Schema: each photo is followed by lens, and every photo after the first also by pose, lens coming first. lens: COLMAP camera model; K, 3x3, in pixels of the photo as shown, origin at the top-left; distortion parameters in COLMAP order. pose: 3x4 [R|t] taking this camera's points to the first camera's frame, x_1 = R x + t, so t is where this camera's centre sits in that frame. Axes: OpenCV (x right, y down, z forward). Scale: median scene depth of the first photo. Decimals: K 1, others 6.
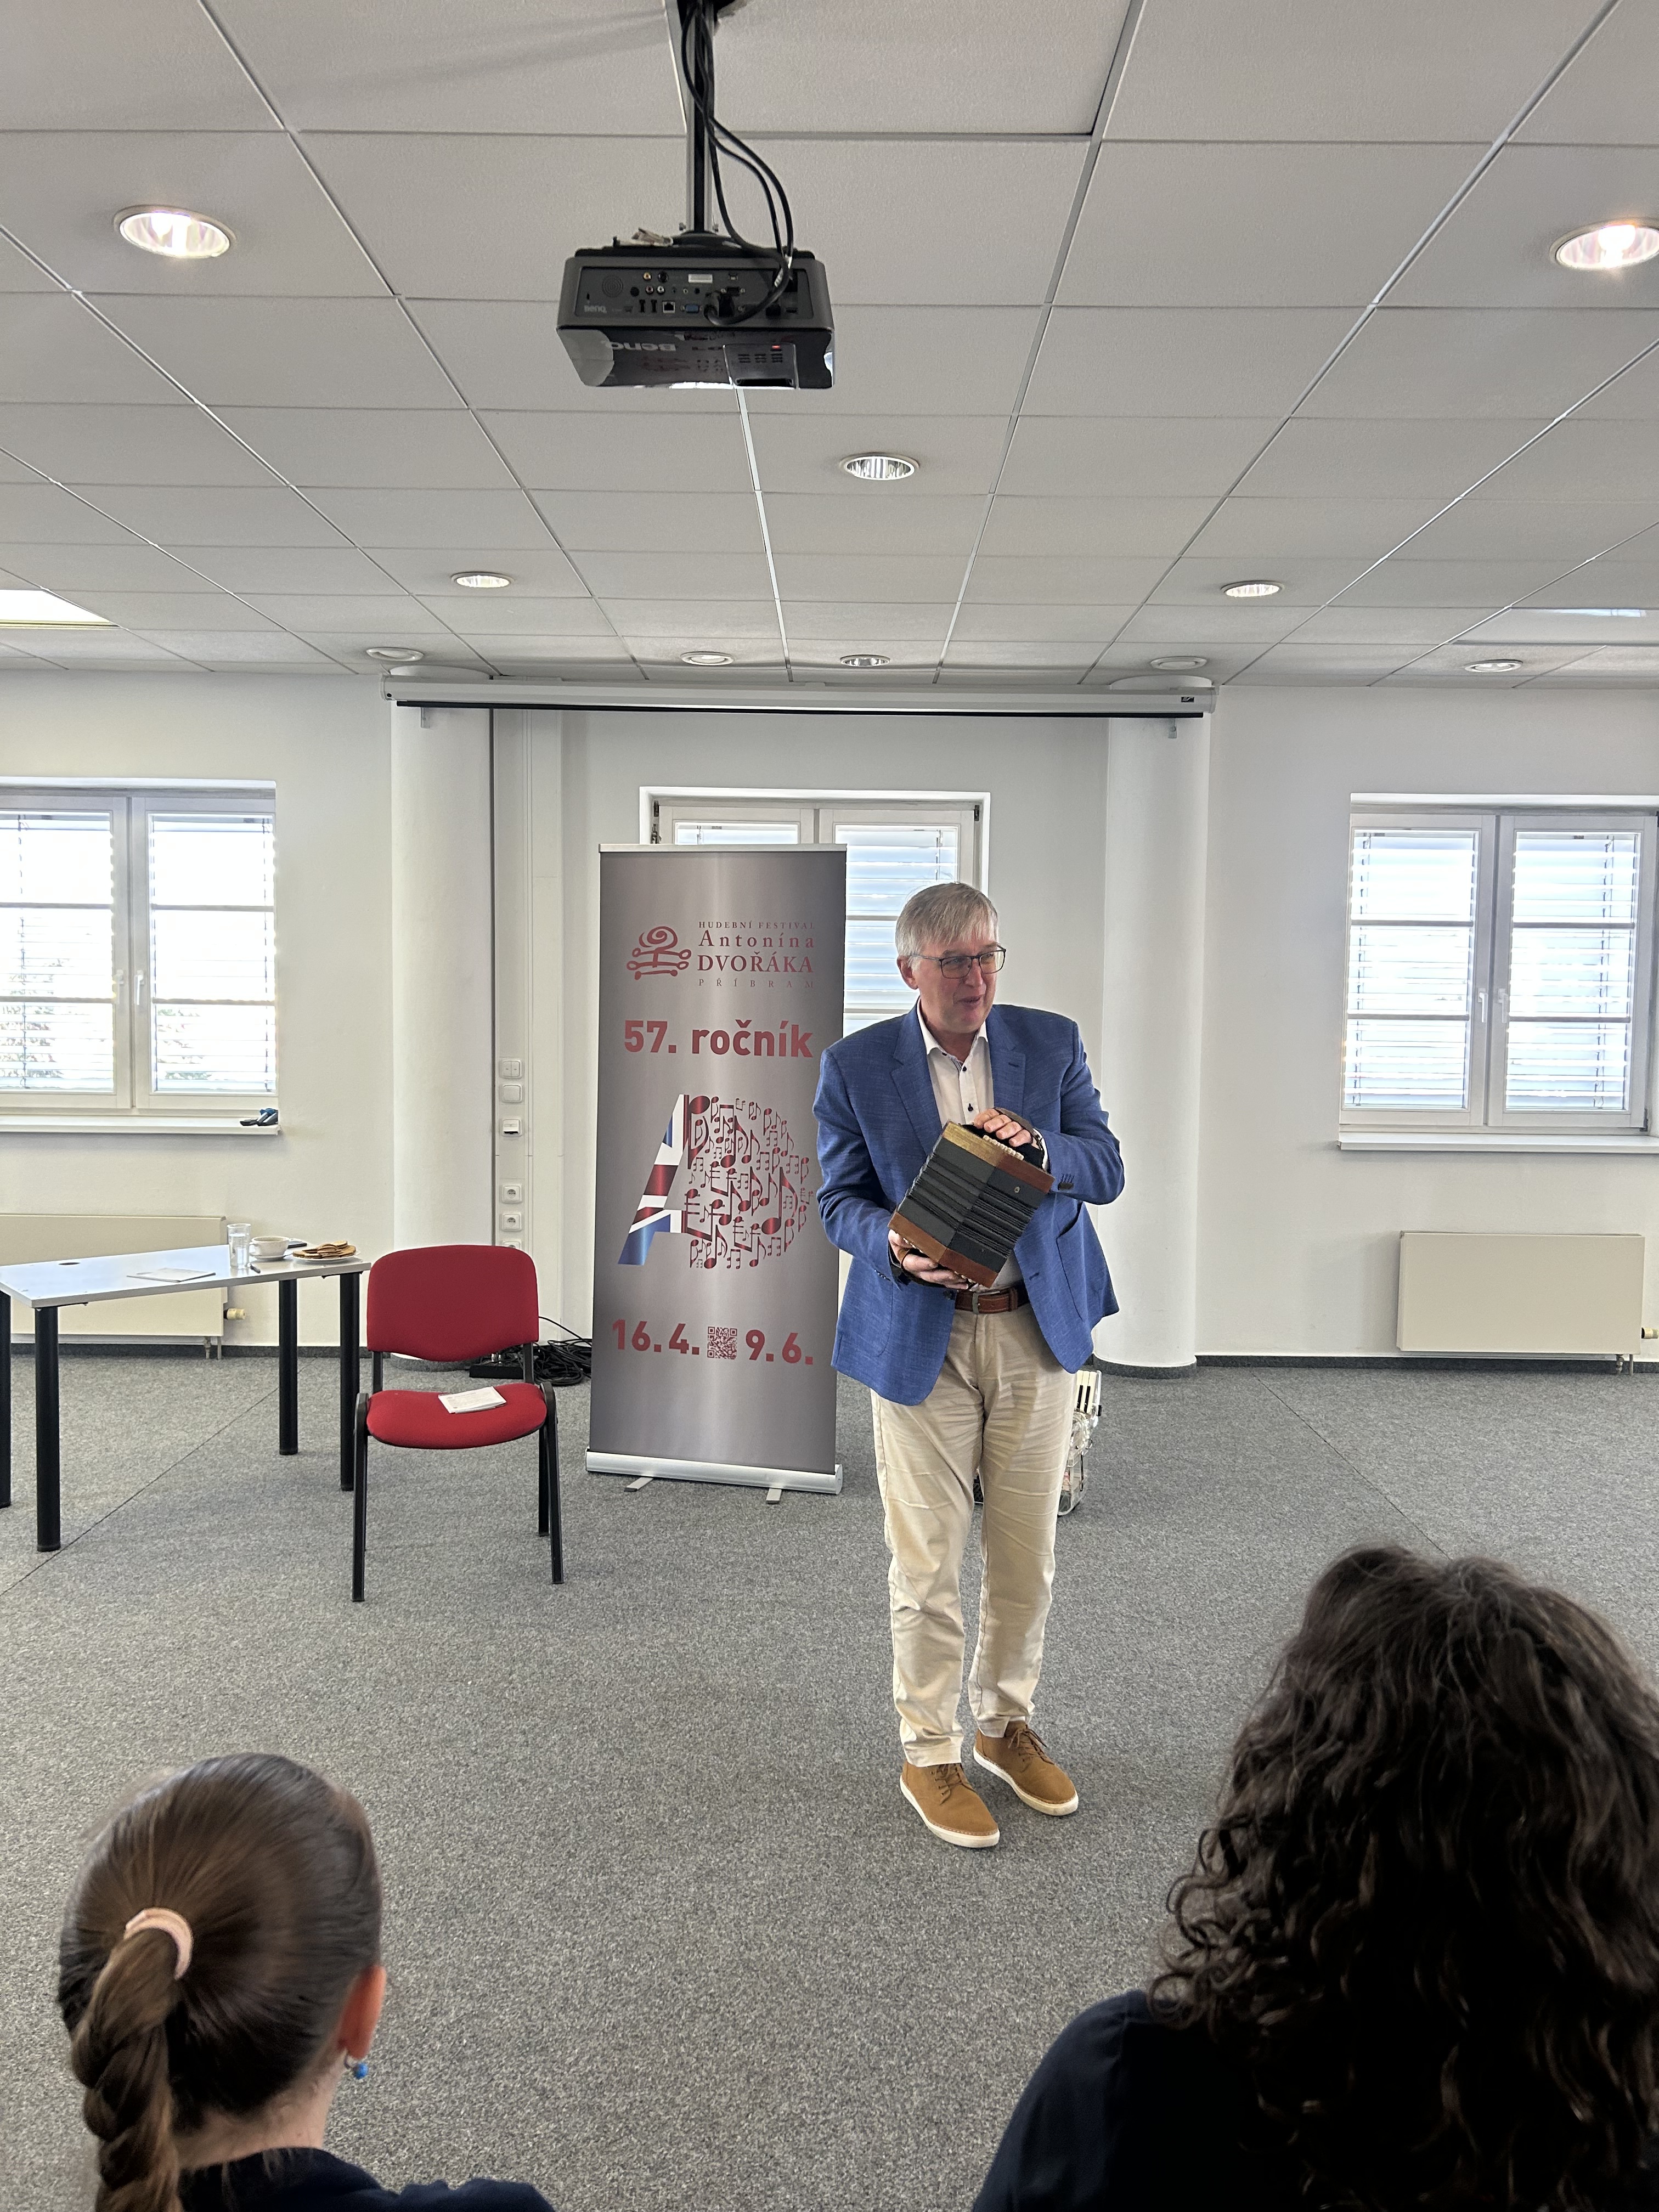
lens RADIAL K [[1639.6, 0, 824.9], [0, 1639.6, 1093.5], [0, 0, 1]] dist [0.183583, -0.456672]
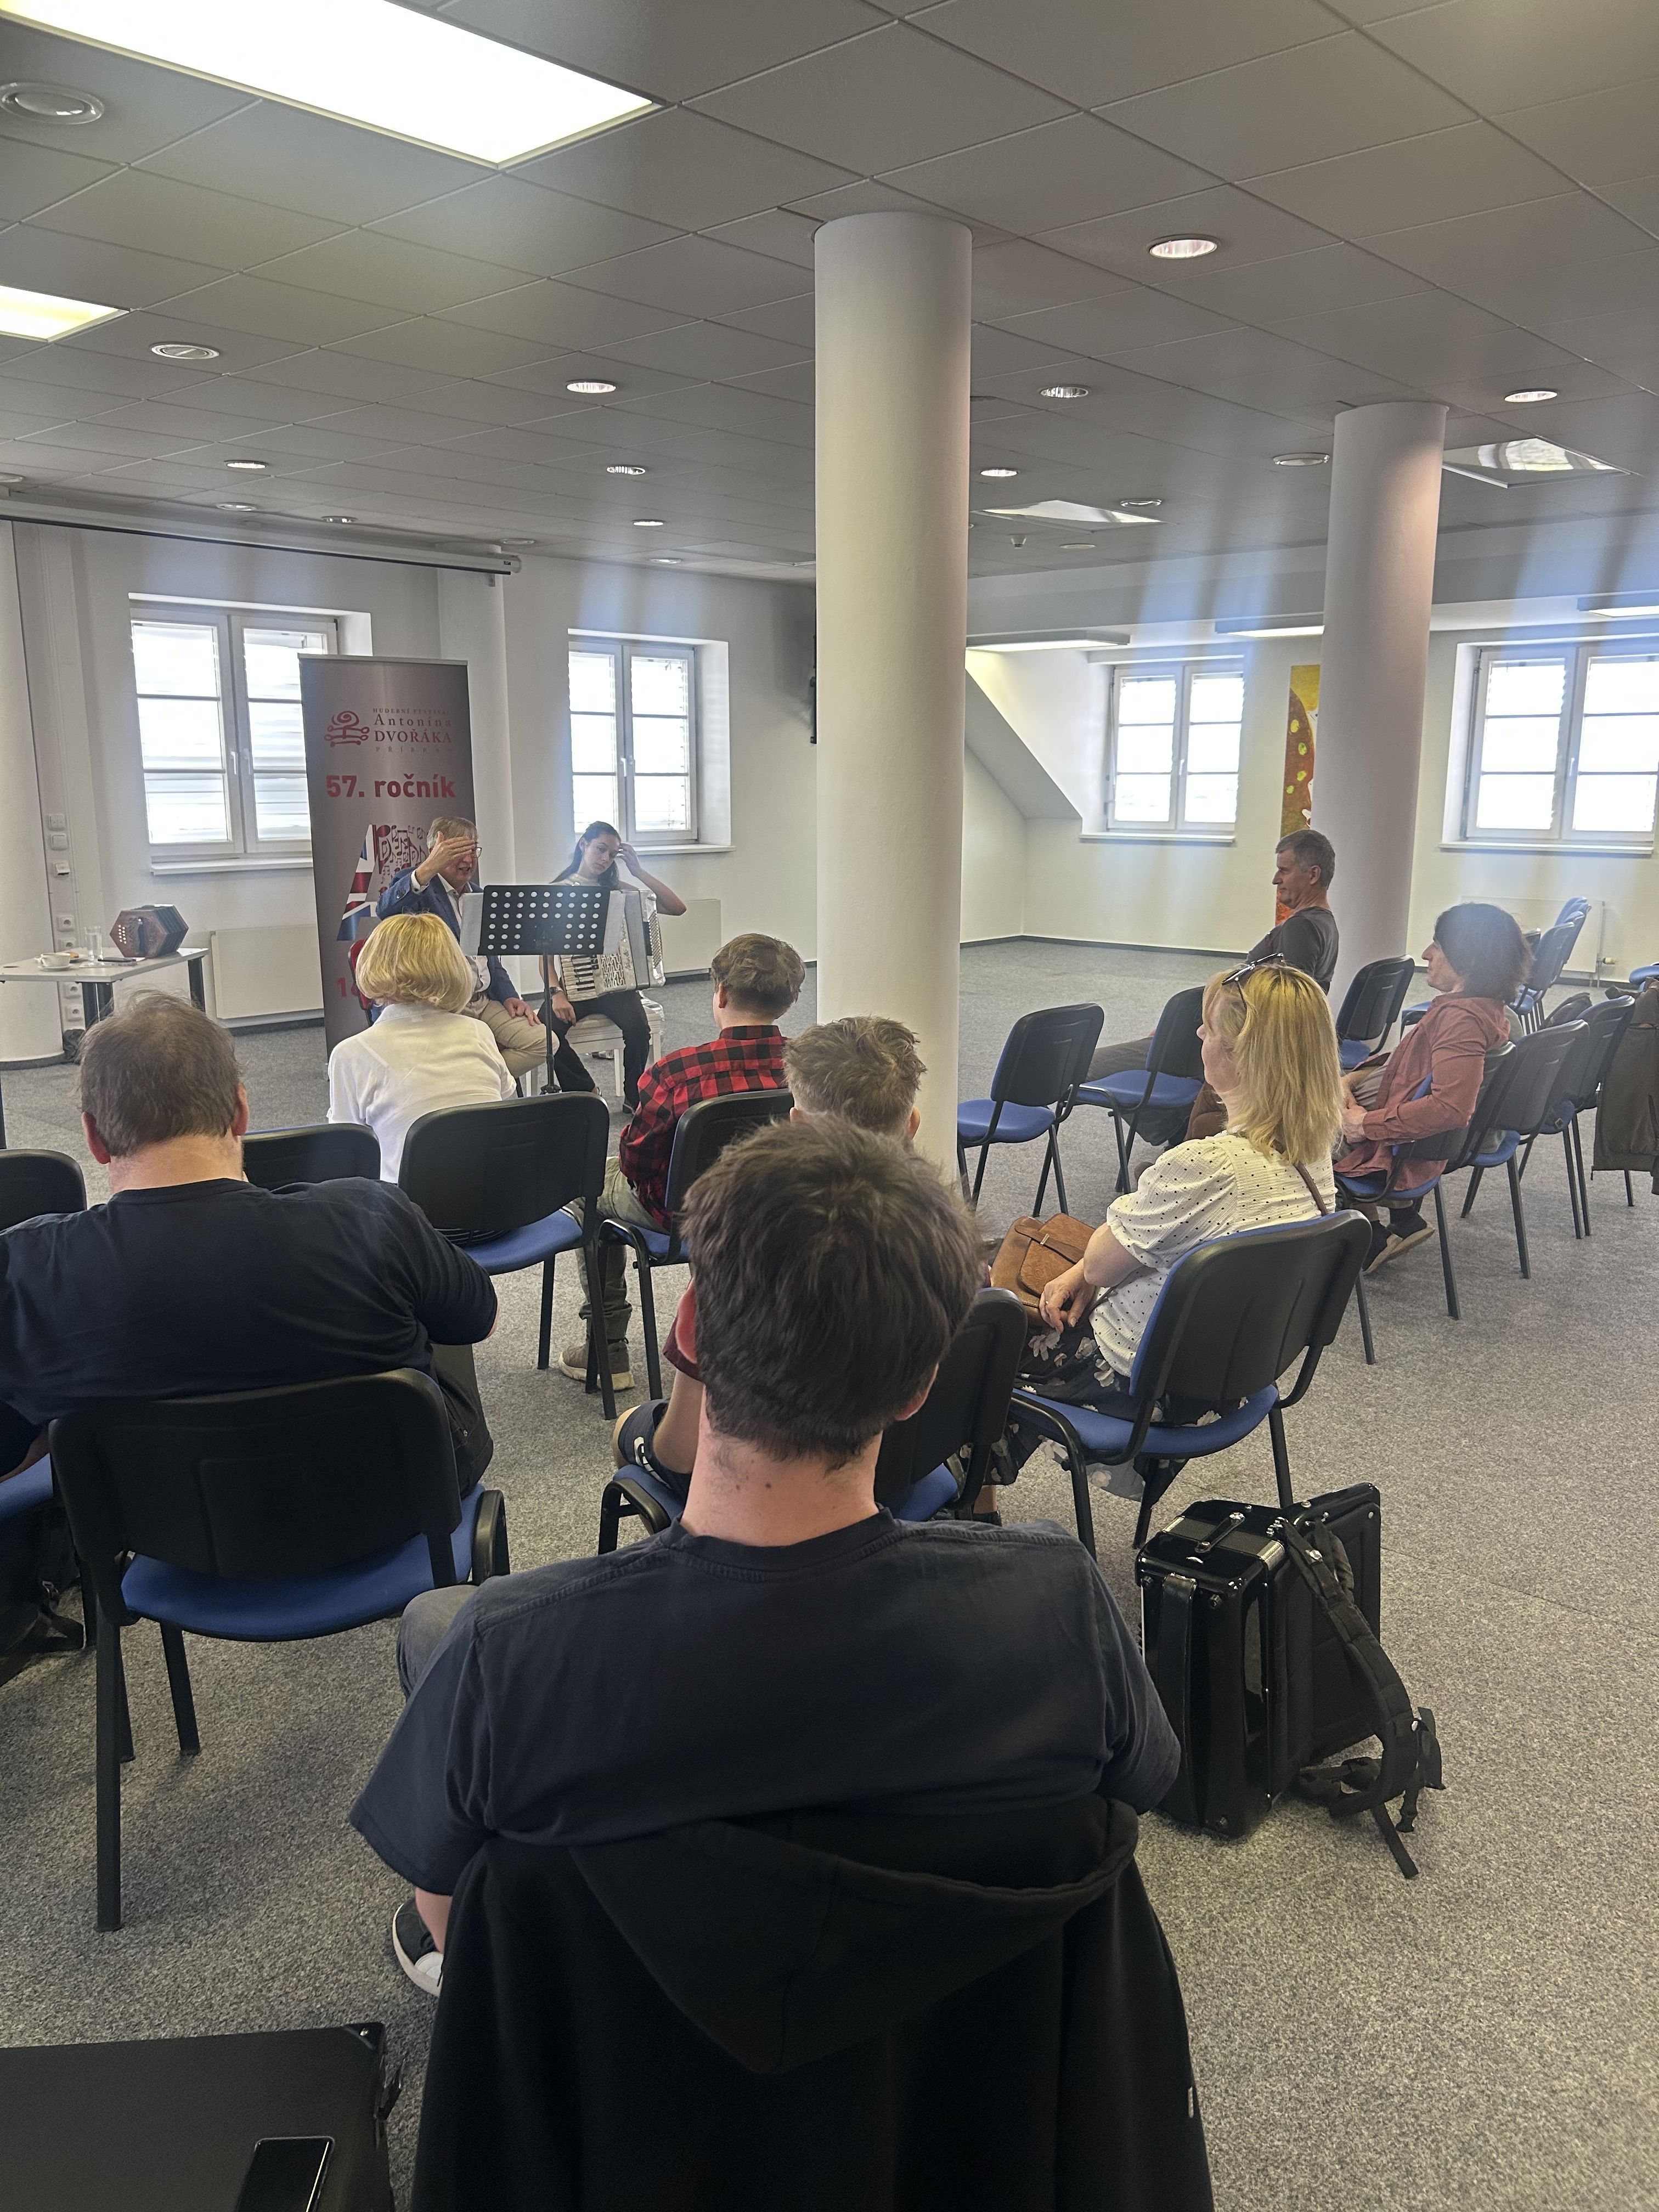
lens RADIAL K [[1687.1, 0, 793.2], [0, 1687.1, 1098.3], [0, 0, 1]] dist [0.085320, -0.116301]
pose [[0.687614, -0.149955, 0.710423, -0.951895], [0.057194, 0.986587, 0.152890, 0.031796], [-0.723820, -0.064497, 0.686967, -0.370730]]
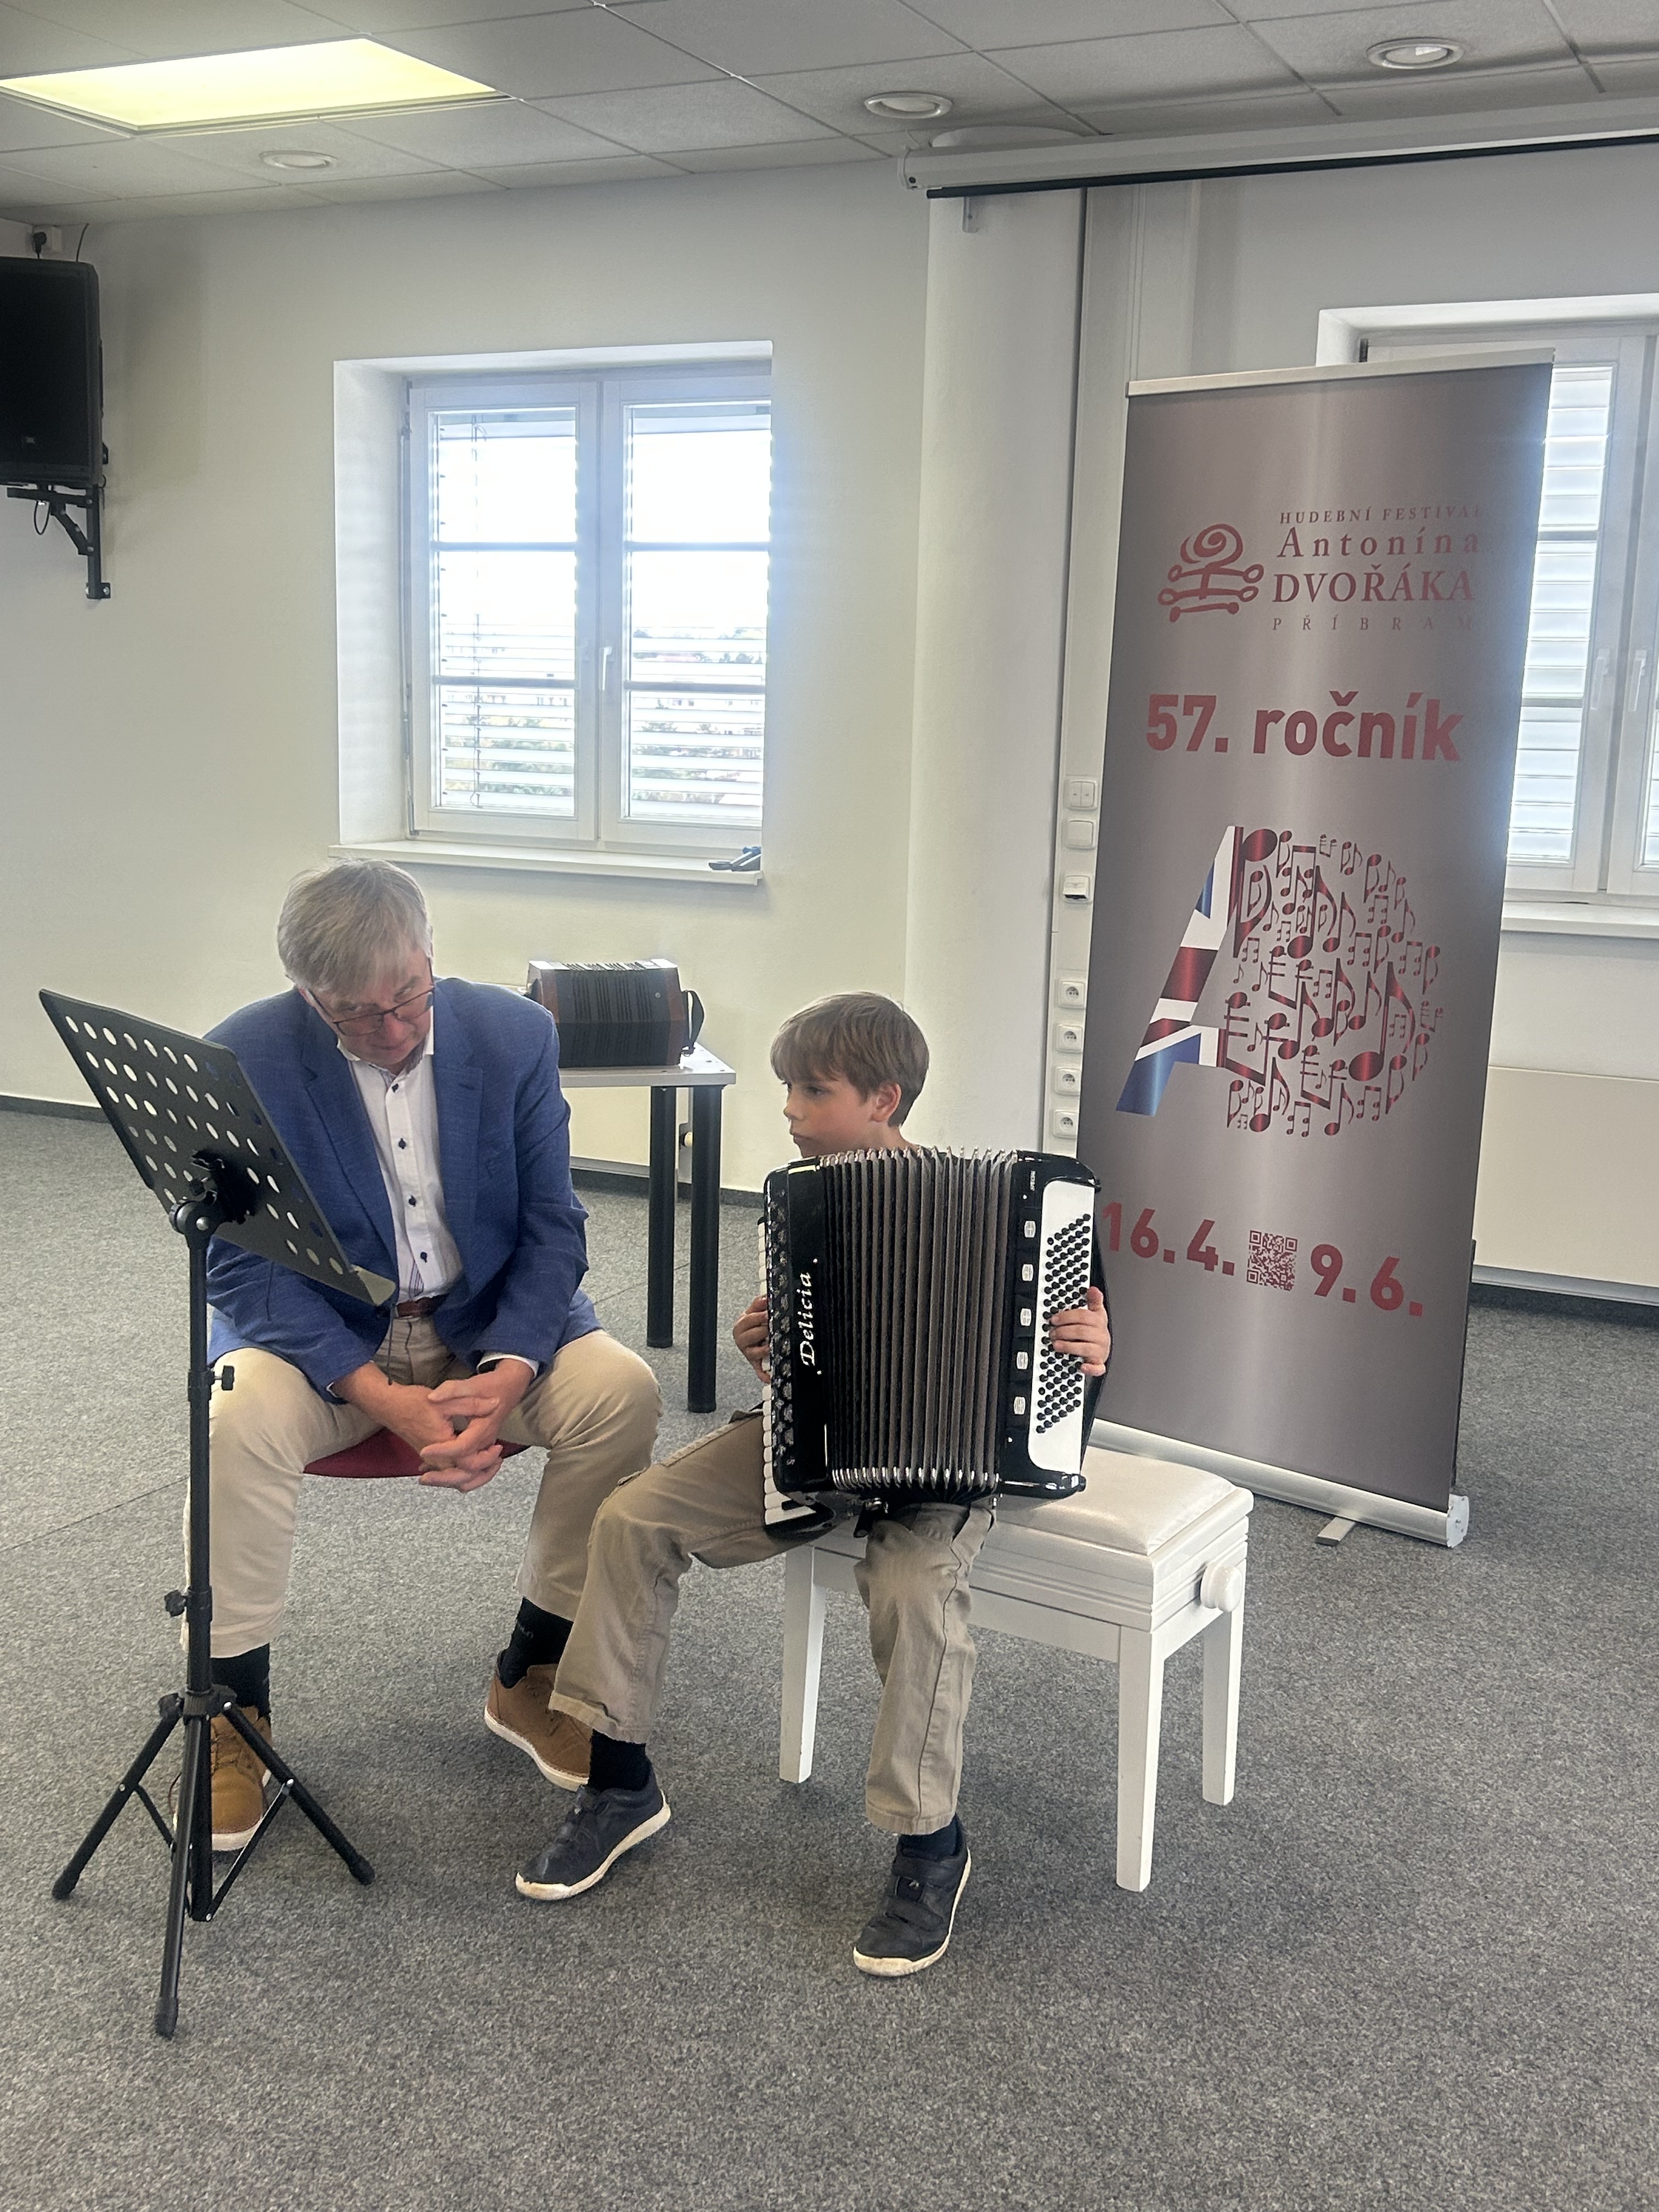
lens RADIAL K [[2312.7, 0, 819.3], [0, 2312.7, 1126.6], [0, 0, 1]] dist [0.099544, -0.150403]
pose [[0.901109, 0.087726, -0.424626, 0.133098], [-0.042954, 0.992563, 0.113906, 0.018204], [0.431461, -0.084403, 0.898175, 0.198498]]
